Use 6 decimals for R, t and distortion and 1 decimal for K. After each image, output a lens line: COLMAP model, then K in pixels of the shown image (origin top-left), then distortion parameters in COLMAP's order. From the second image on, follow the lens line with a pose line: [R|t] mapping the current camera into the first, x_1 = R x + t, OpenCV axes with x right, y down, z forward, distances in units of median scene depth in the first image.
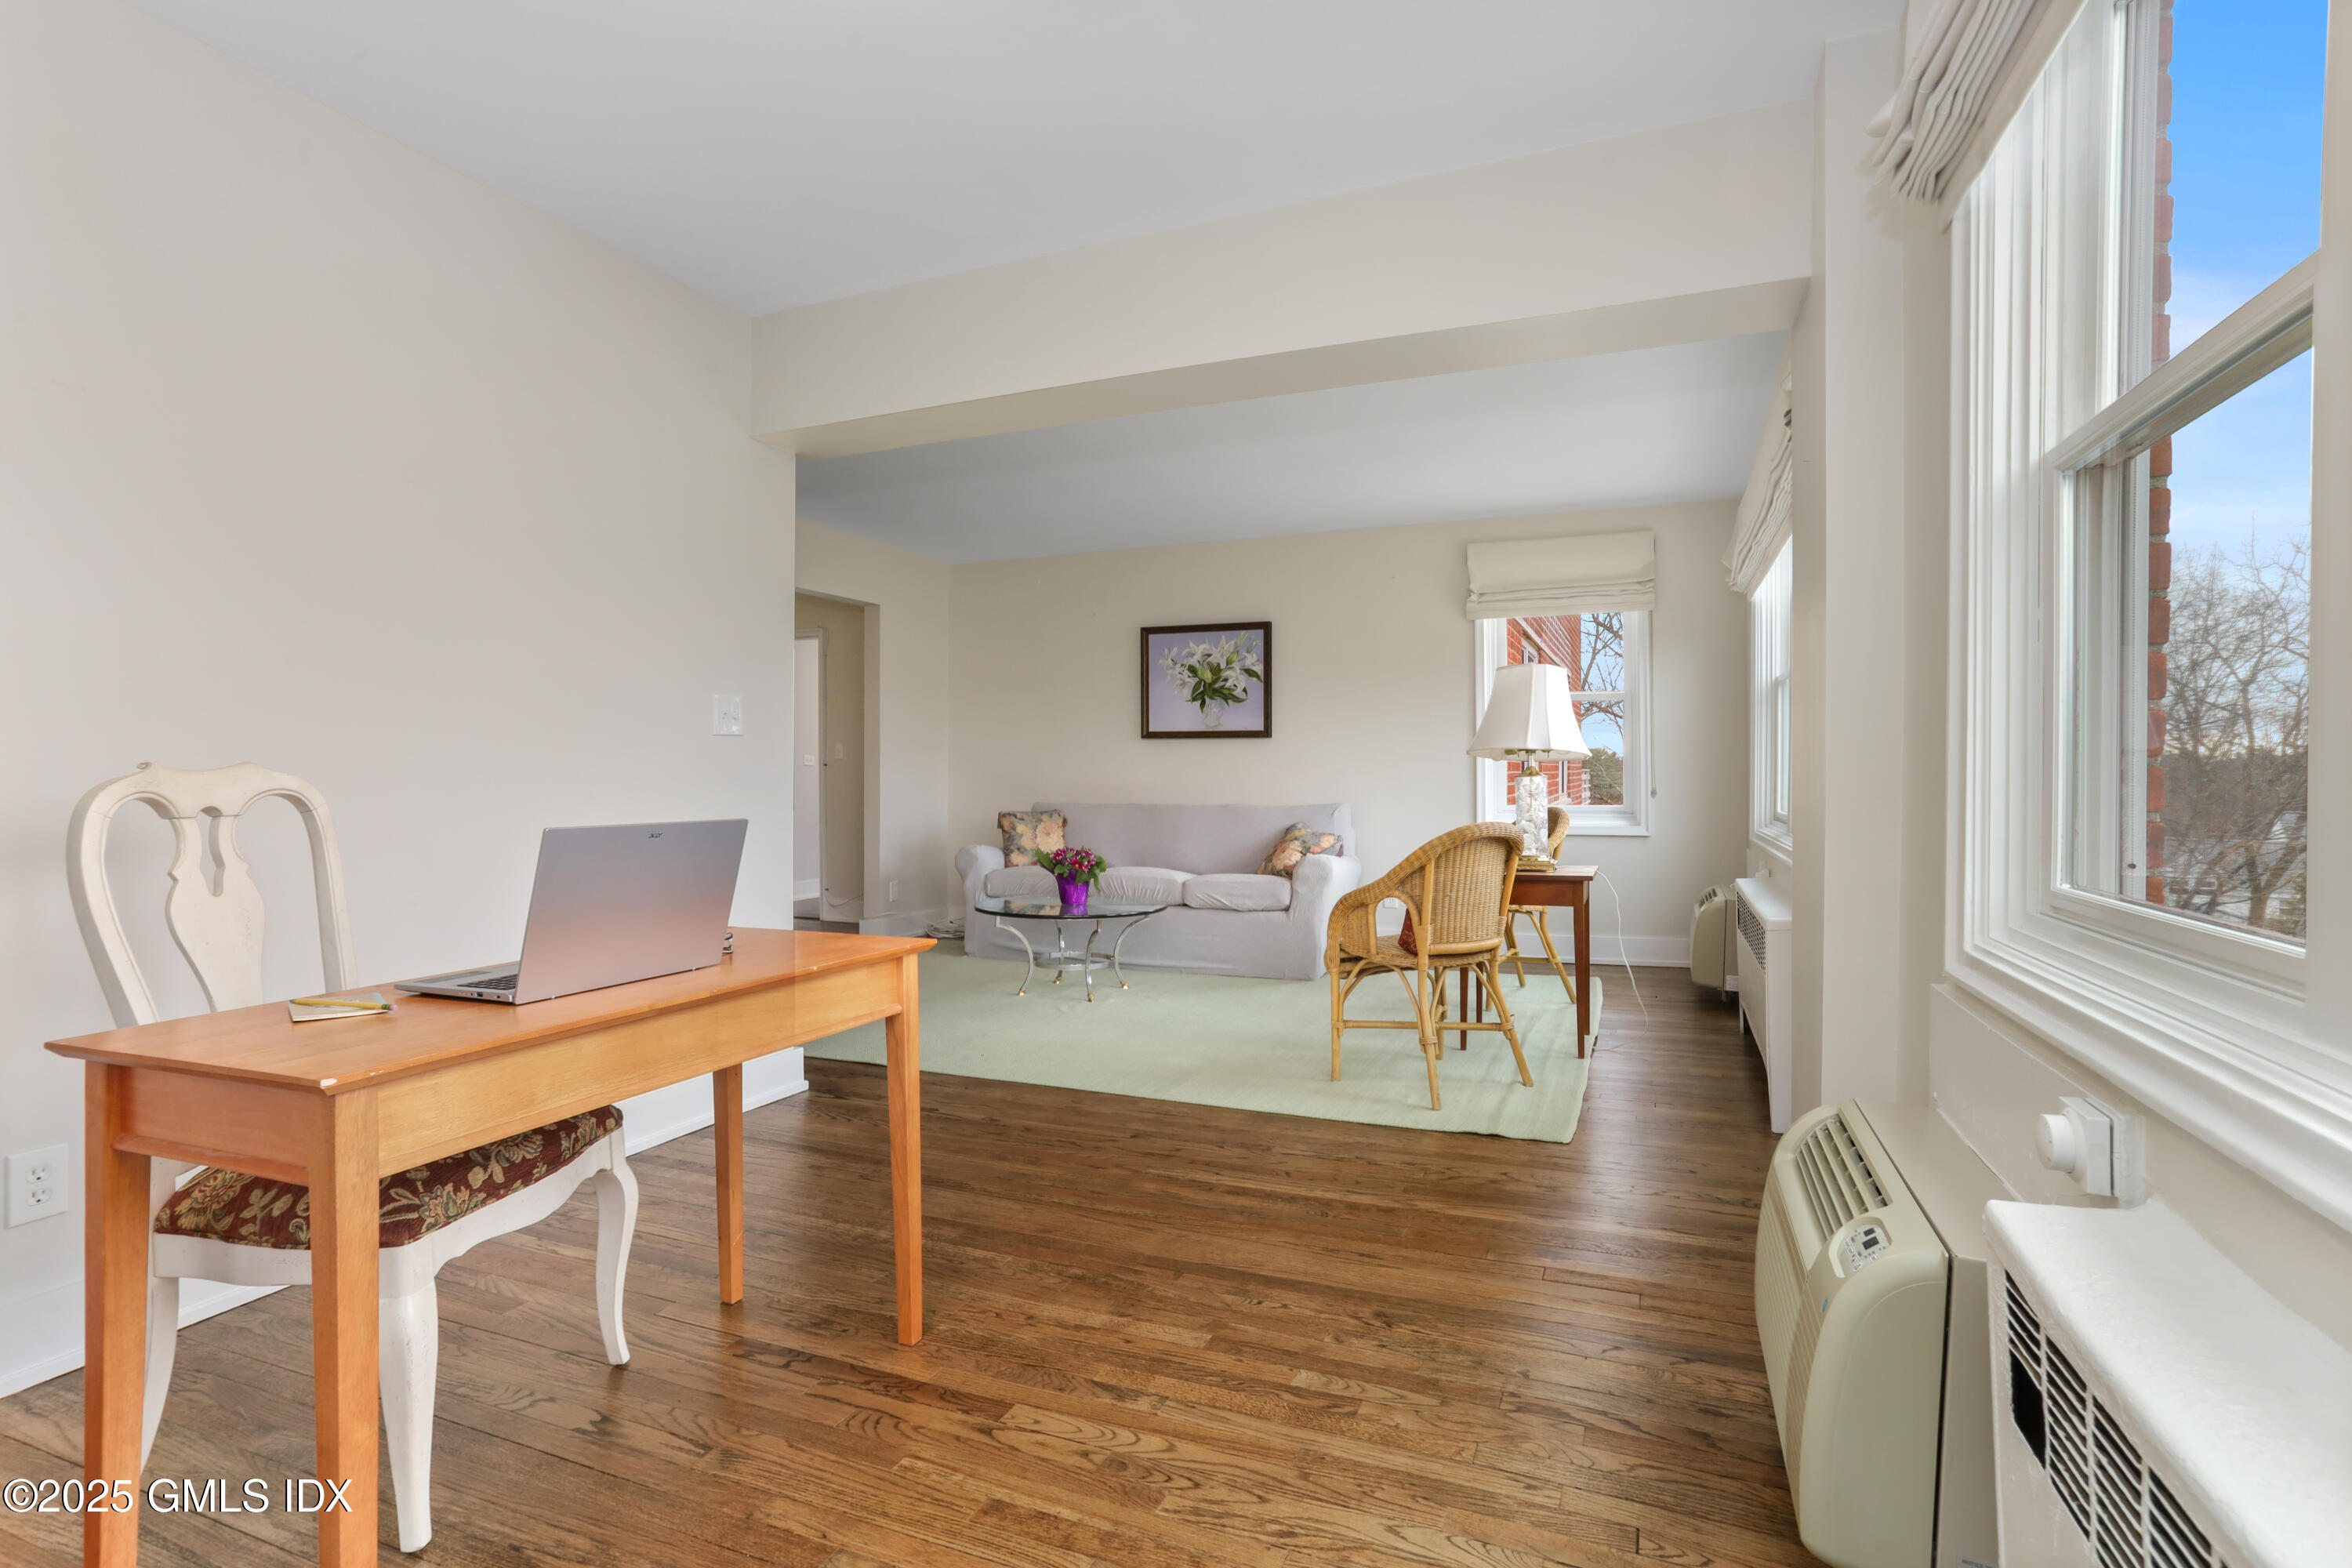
lens RADIAL K [[1141.6, 0, 1160.1], [0, 1141.6, 773.5], [0, 0, 1]] dist [-0.053075, 0.031964]
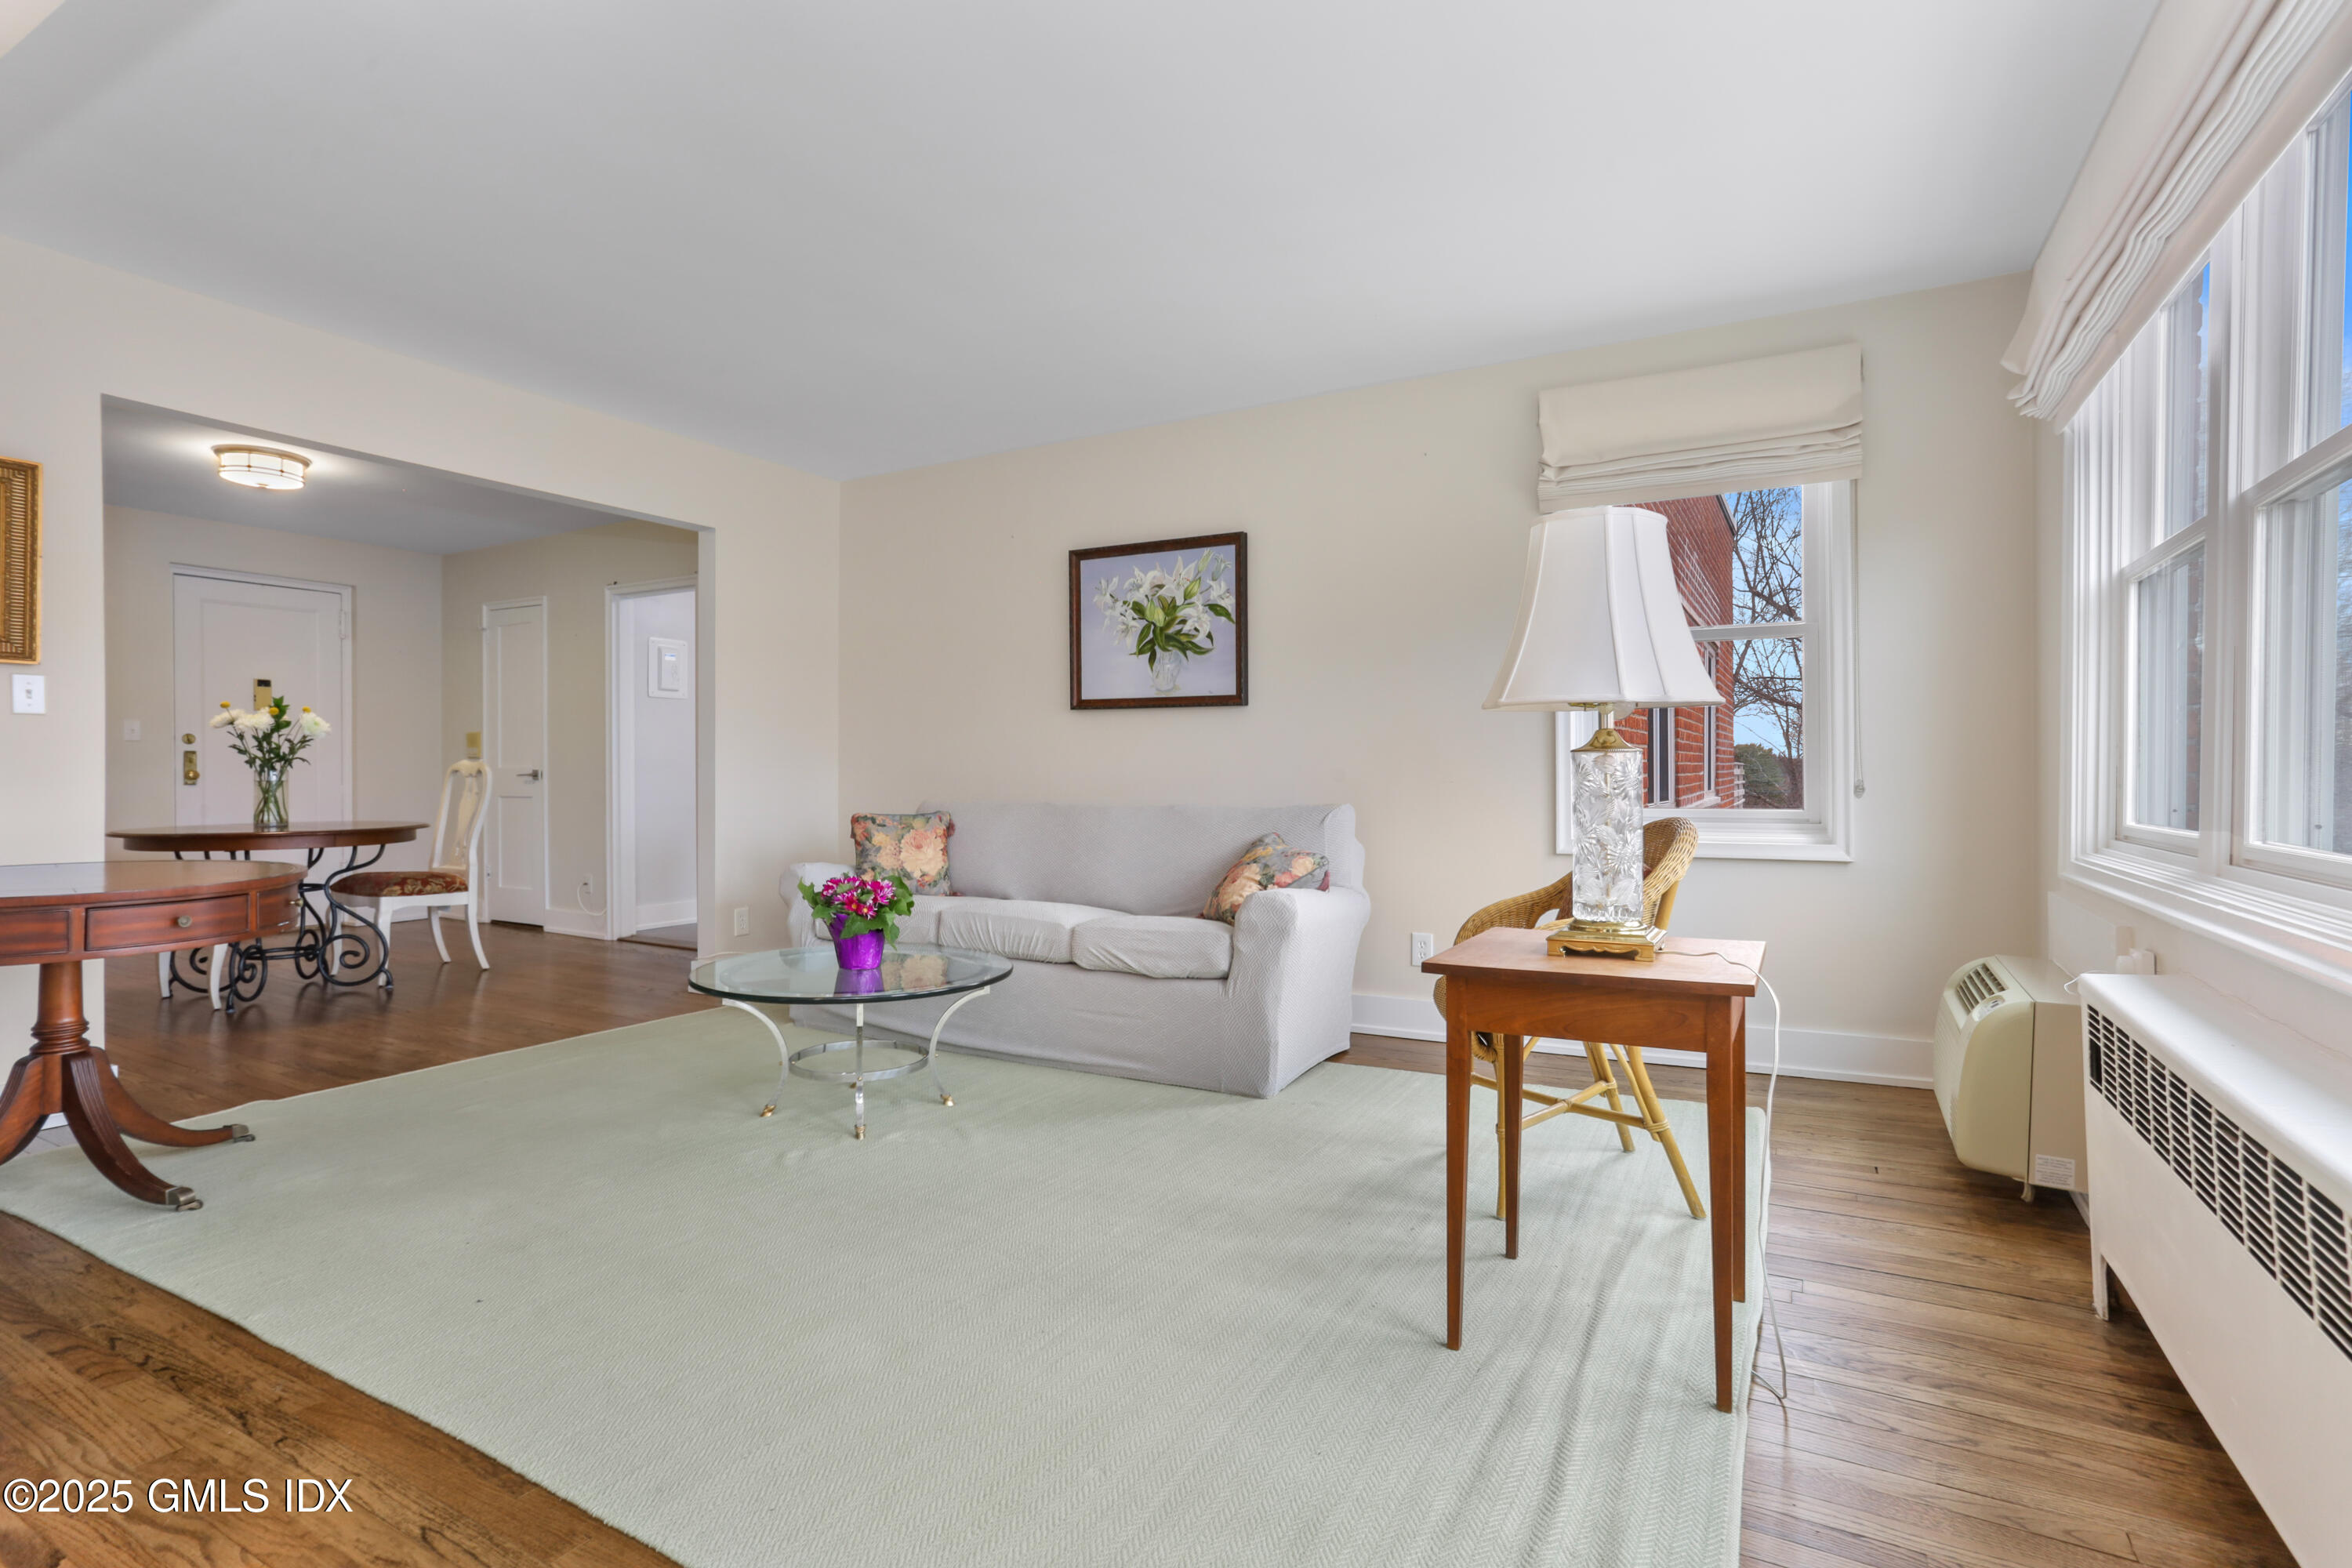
lens RADIAL K [[1141.6, 0, 1160.1], [0, 1141.6, 773.5], [0, 0, 1]] dist [-0.053075, 0.031964]
pose [[0.993352, 0.000489, -0.115119, 0.125781], [-0.000163, 0.999996, 0.002839, 0.006697], [0.115120, -0.002801, 0.993348, 0.333855]]
